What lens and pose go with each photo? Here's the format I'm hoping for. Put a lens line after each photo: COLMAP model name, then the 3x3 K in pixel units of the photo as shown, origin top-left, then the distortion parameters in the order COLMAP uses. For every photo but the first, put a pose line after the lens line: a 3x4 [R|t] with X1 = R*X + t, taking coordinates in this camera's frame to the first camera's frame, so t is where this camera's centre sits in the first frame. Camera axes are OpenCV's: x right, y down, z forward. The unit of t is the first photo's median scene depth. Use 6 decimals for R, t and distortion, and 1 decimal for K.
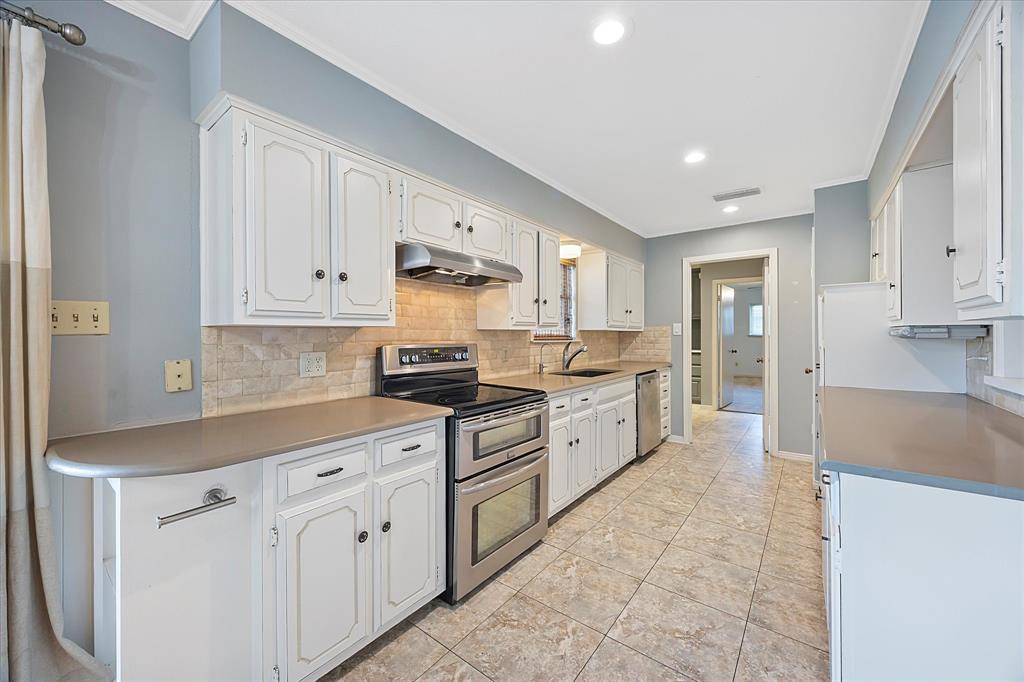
lens RADIAL K [[389.3, 0, 510.0], [0, 389.3, 337.1], [0, 0, 1]] dist [0.000250, 0.000283]
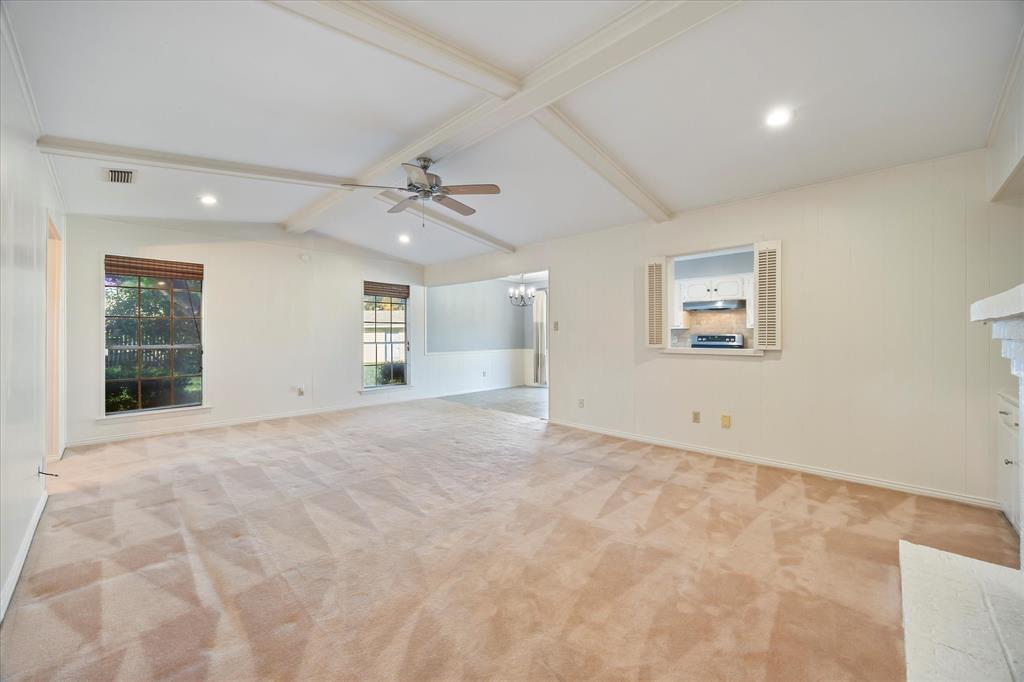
lens RADIAL K [[389.3, 0, 510.0], [0, 389.3, 337.1], [0, 0, 1]] dist [0.000250, 0.000283]
pose [[-0.107239, 0.004645, -0.994222, 2.619422], [-0.004013, 0.999979, 0.005105, 0.029452], [0.994225, 0.004537, -0.107218, -0.076245]]
